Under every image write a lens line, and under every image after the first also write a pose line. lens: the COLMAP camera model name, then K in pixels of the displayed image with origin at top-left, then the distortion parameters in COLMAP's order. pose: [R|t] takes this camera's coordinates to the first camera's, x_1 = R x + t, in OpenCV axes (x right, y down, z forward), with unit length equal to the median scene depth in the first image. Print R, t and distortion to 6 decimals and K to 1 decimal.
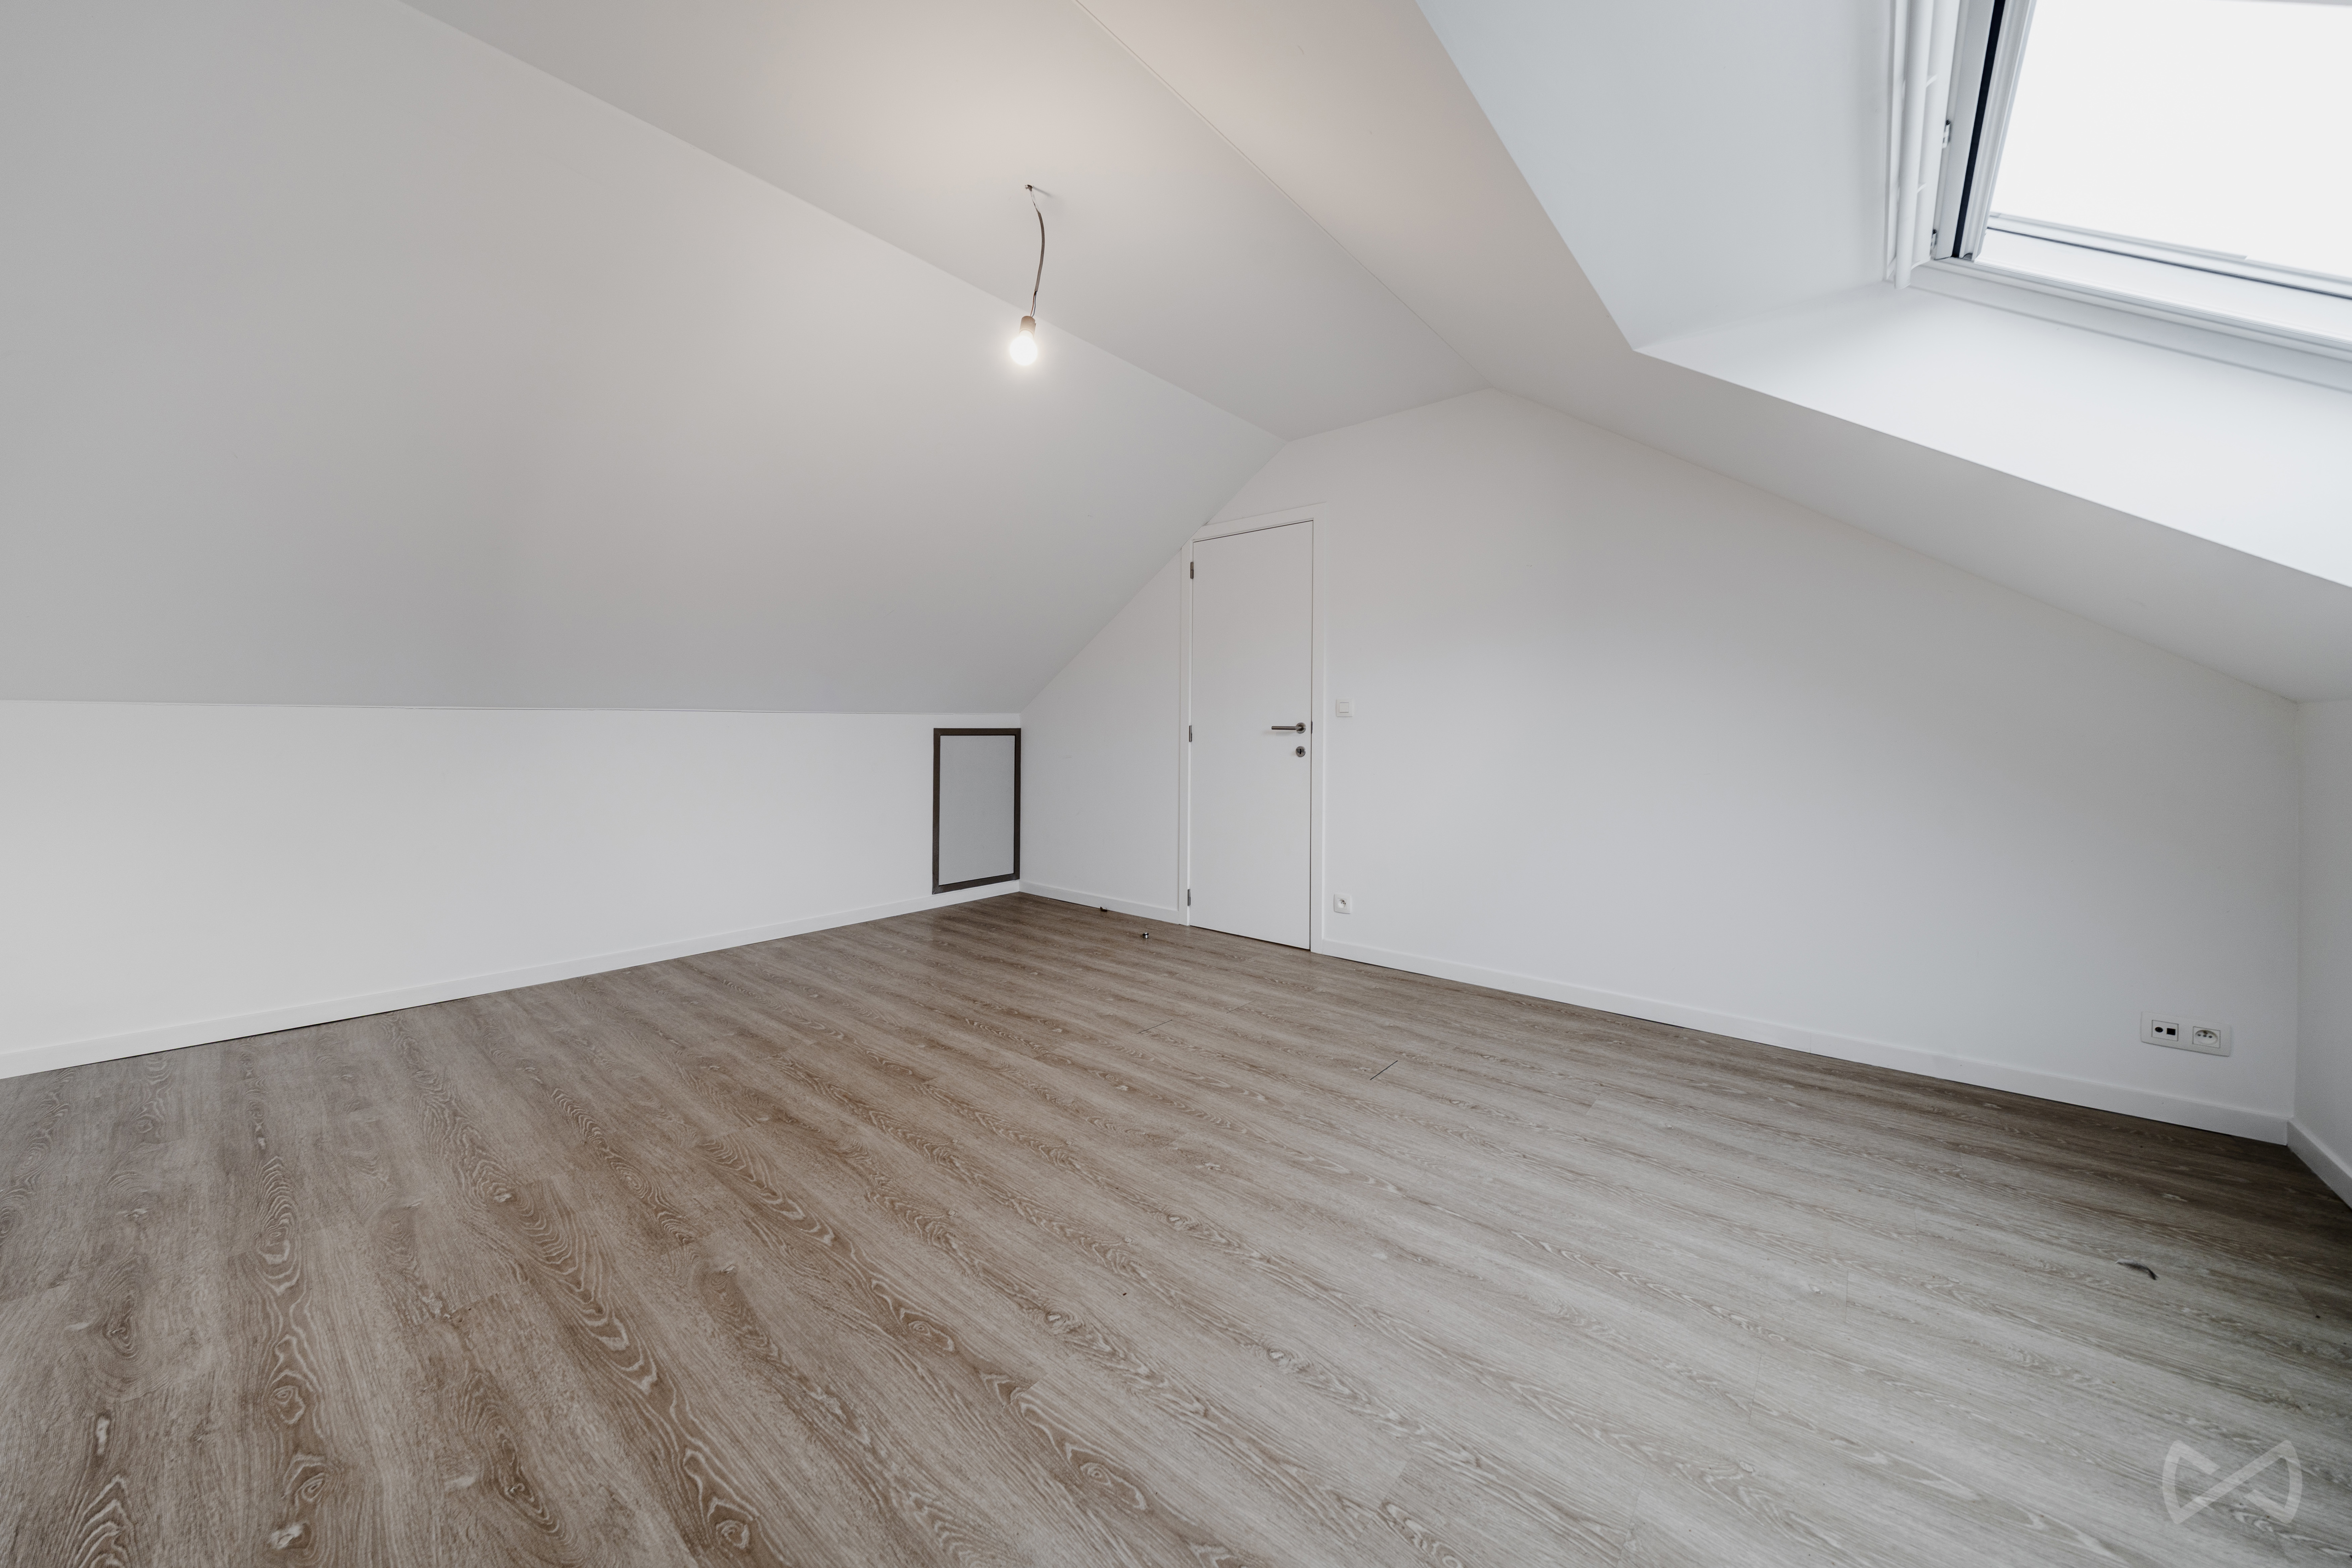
lens RADIAL K [[797.8, 0, 1176.0], [0, 797.8, 784.0], [0, 0, 1]] dist [-0.000371, -0.000107]
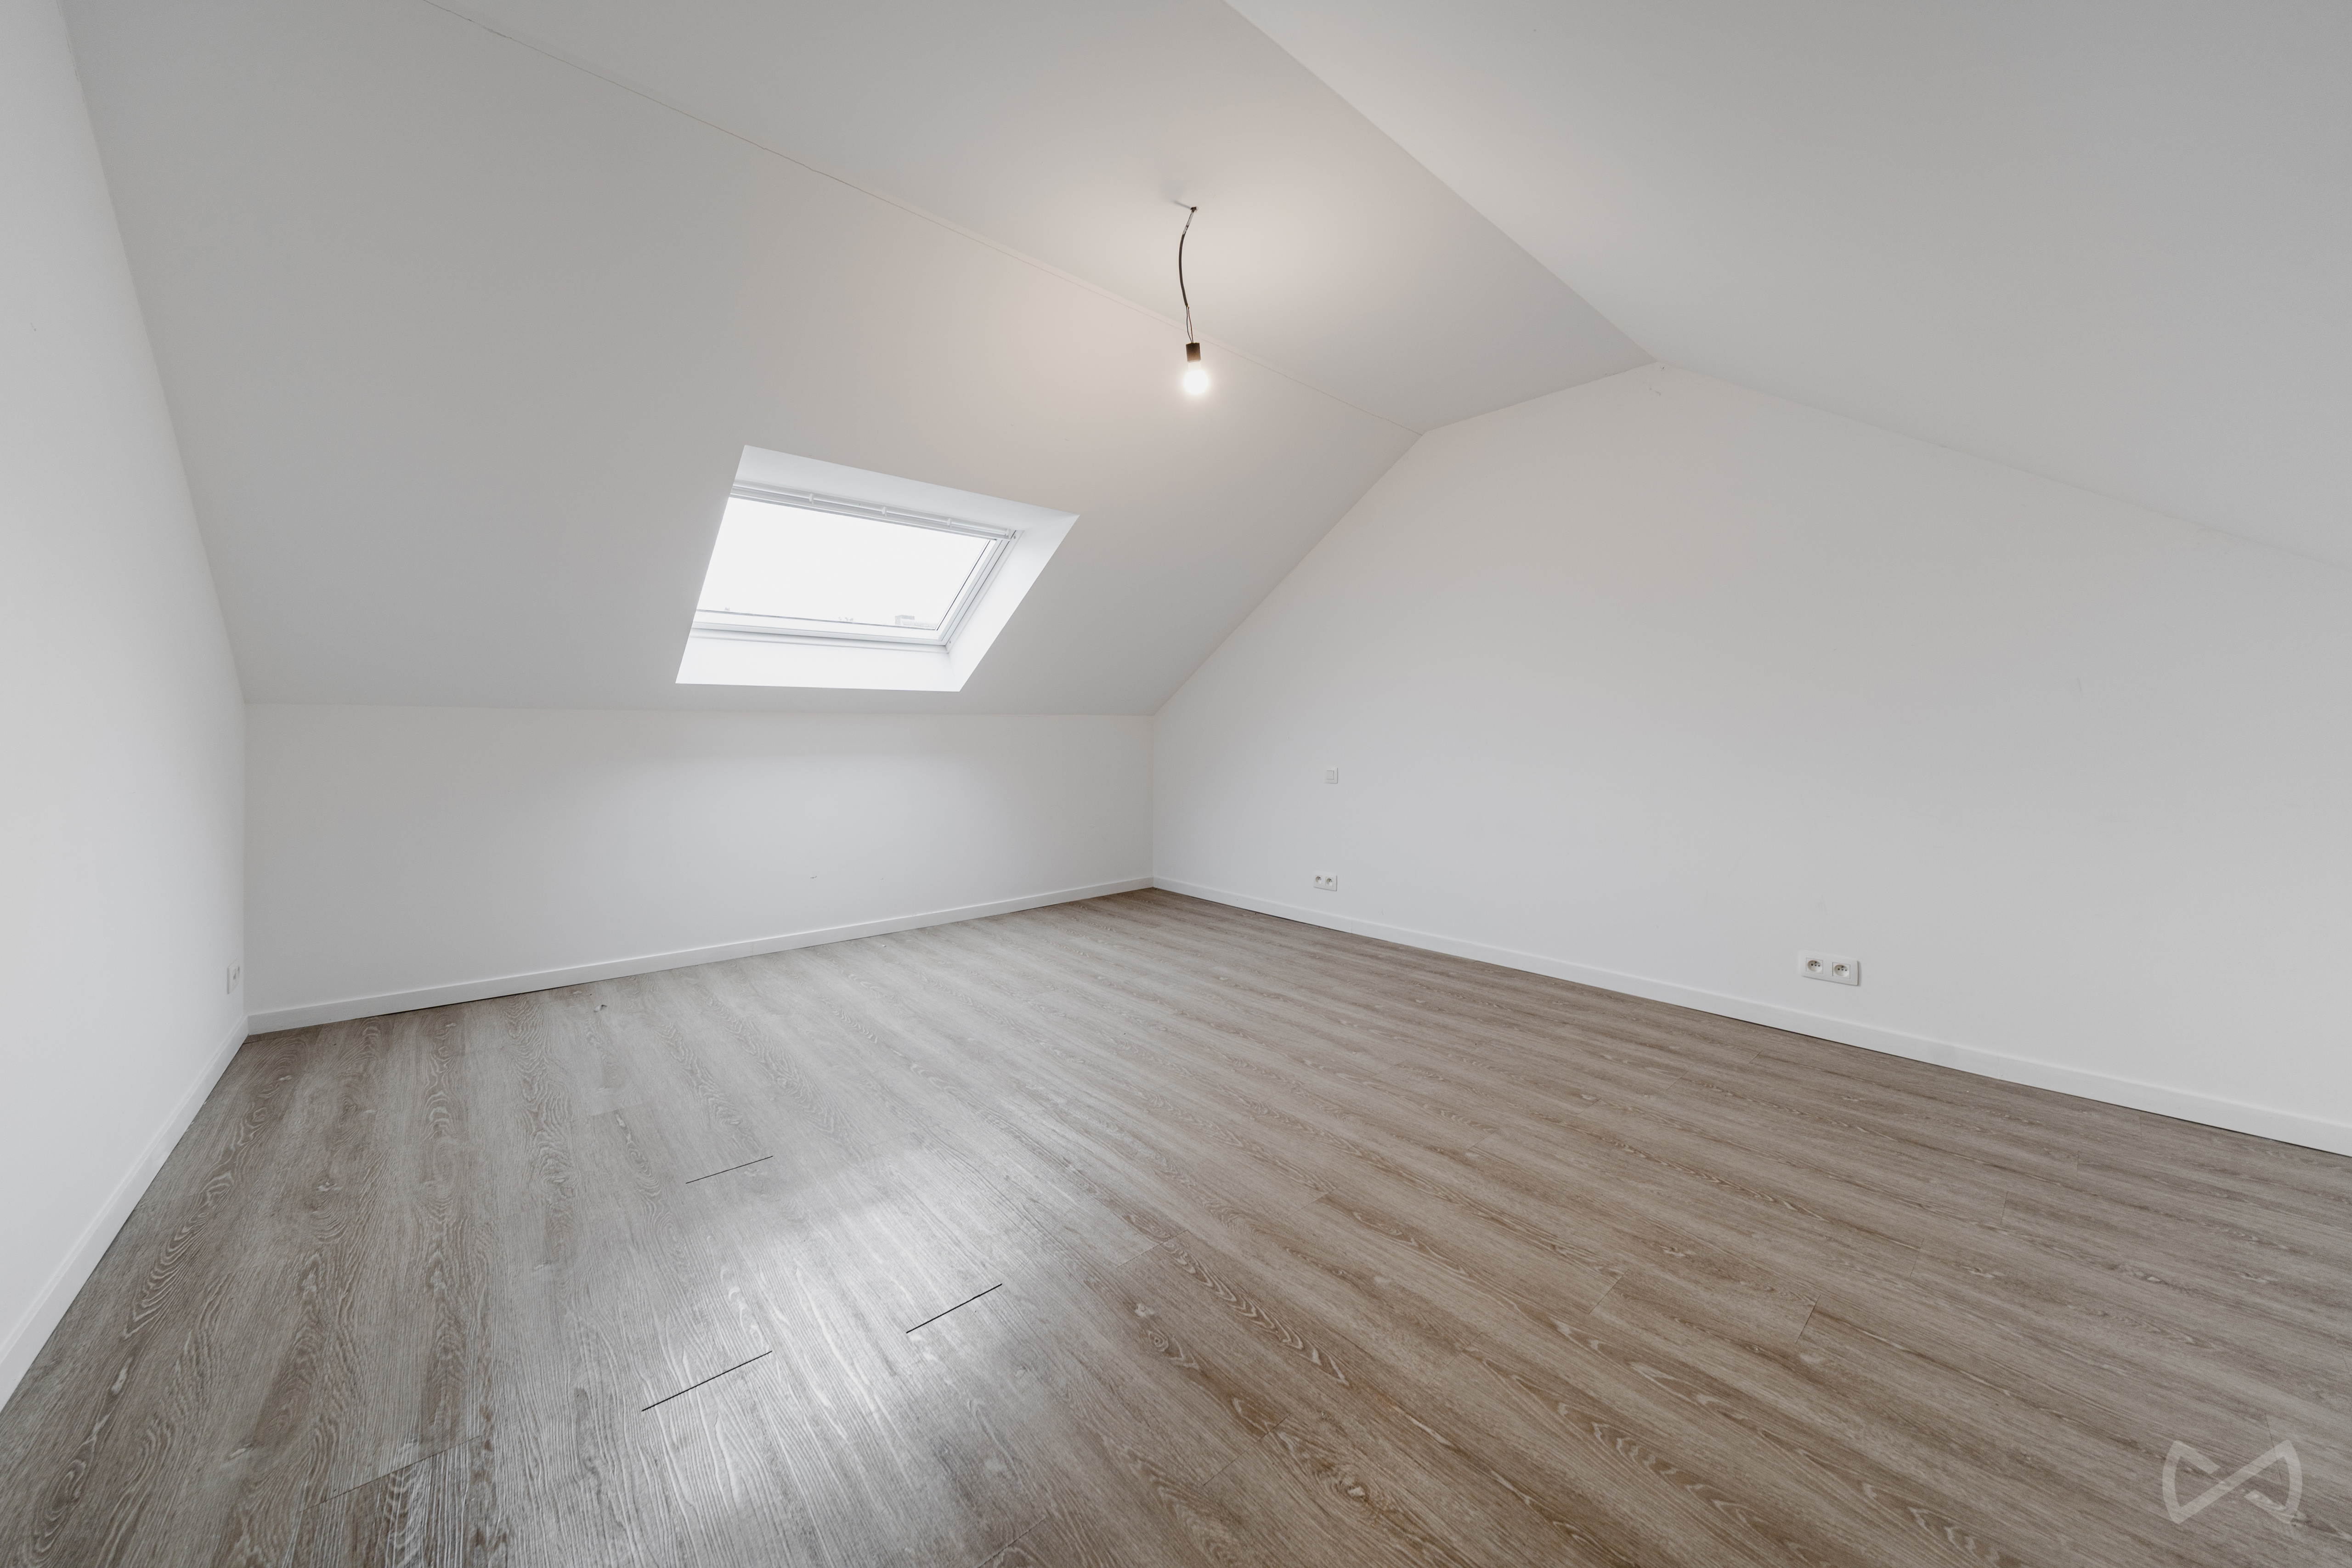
lens RADIAL K [[797.8, 0, 1176.0], [0, 797.8, 784.0], [0, 0, 1]] dist [-0.000371, -0.000107]
pose [[-0.988646, -0.014564, 0.149557, -0.367172], [0.005734, 0.990910, 0.134404, -0.146404], [-0.150155, 0.133735, -0.979576, 2.216666]]
